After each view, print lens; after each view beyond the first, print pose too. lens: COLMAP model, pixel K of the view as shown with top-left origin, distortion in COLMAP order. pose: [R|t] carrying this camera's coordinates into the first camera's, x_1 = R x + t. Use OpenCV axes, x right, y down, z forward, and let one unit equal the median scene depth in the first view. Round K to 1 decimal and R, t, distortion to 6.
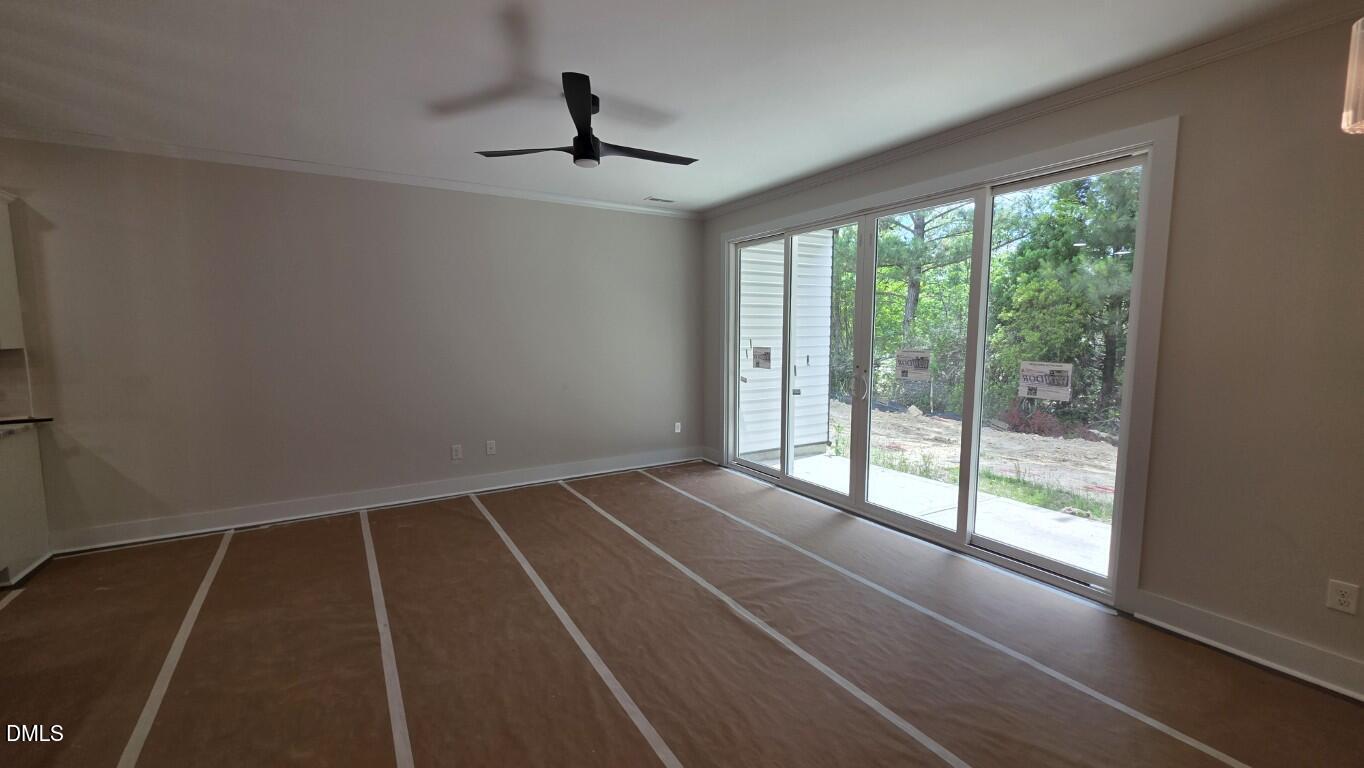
lens RADIAL K [[550.8, 0, 672.2], [0, 550.8, 383.9], [0, 0, 1]] dist [0.003940, 0.000279]
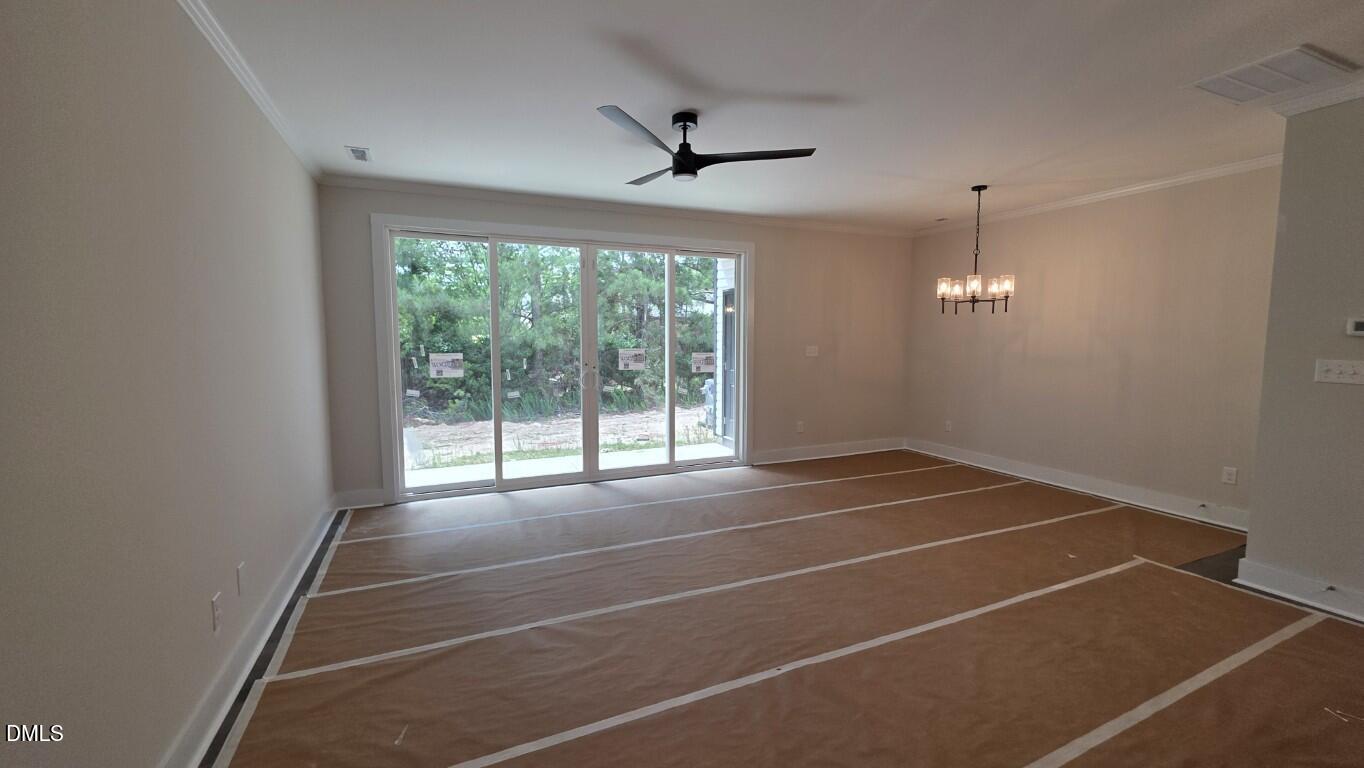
lens RADIAL K [[550.8, 0, 675.4], [0, 550.8, 382.9], [0, 0, 1]] dist [0.003940, 0.000279]
pose [[0.121854, -0.083951, 0.988991, -1.089436], [0.099115, 0.992465, 0.072034, -0.074510], [-0.987587, 0.089247, 0.129257, 0.803416]]
